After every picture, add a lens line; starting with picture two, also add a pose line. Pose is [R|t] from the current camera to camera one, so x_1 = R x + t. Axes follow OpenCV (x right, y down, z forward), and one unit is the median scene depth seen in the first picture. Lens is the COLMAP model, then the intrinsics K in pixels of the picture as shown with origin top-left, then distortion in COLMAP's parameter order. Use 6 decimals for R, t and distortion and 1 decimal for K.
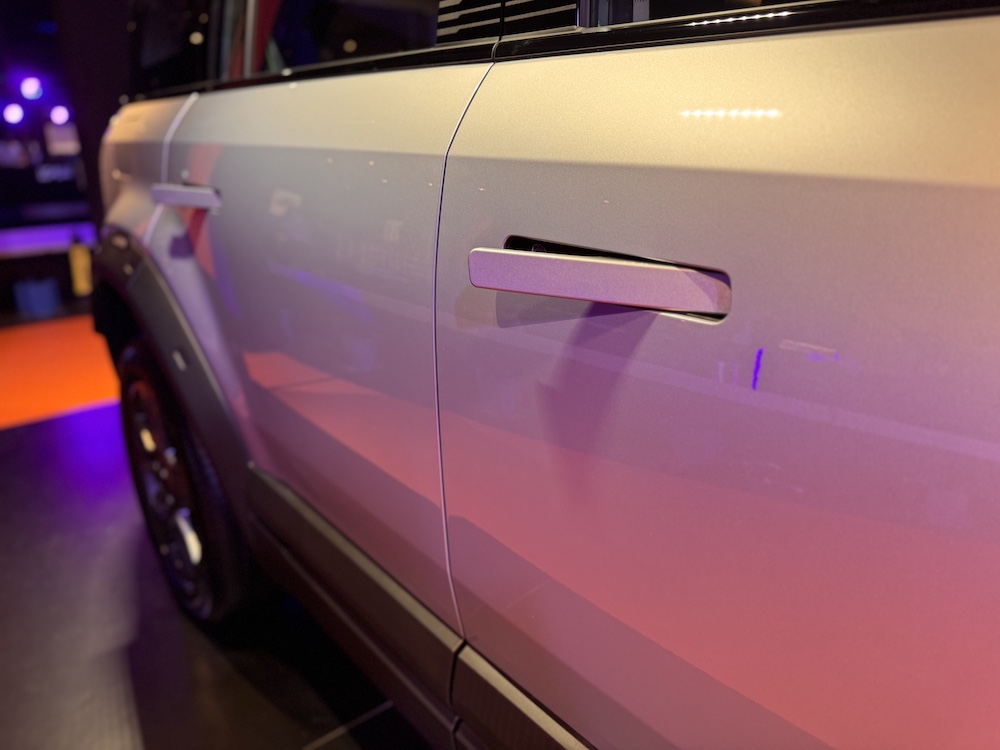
lens RADIAL K [[706.7, 0, 500.0], [0, 706.7, 375.0], [0, 0, 1]] dist [0.002644, 0.001714]
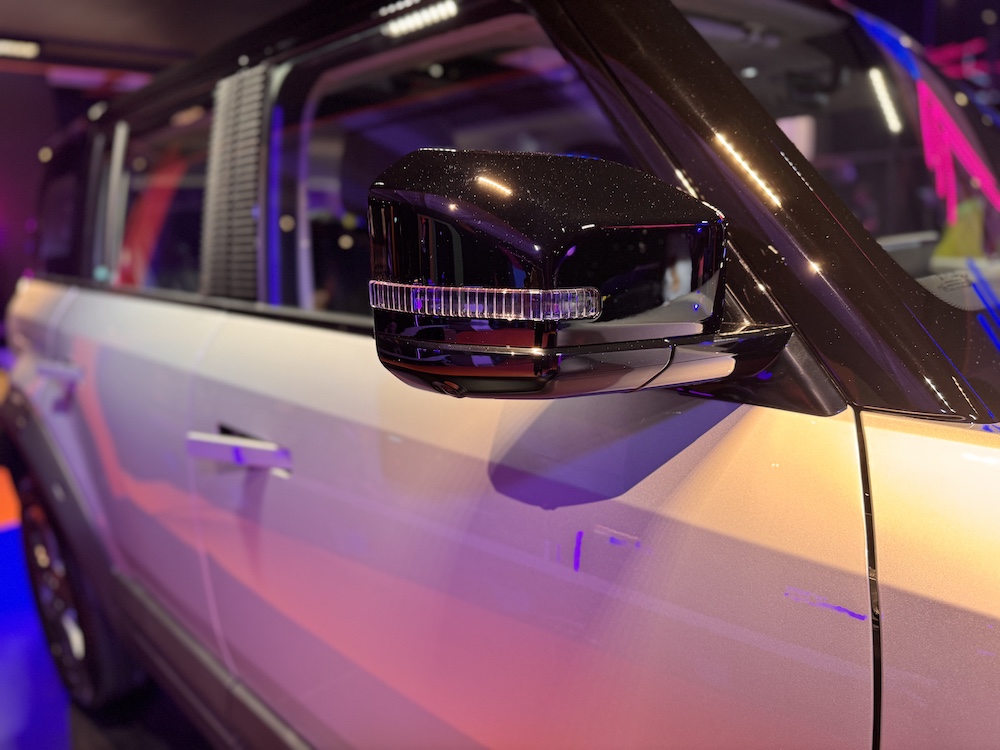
lens RADIAL K [[694.1, 0, 500.0], [0, 694.1, 375.0], [0, 0, 1]] dist [-0.003729, -0.001858]
pose [[0.994943, -0.053344, 0.085107, 0.213054], [0.063449, 0.990644, -0.120829, -0.023265], [-0.077865, 0.125617, 0.989018, -0.291420]]
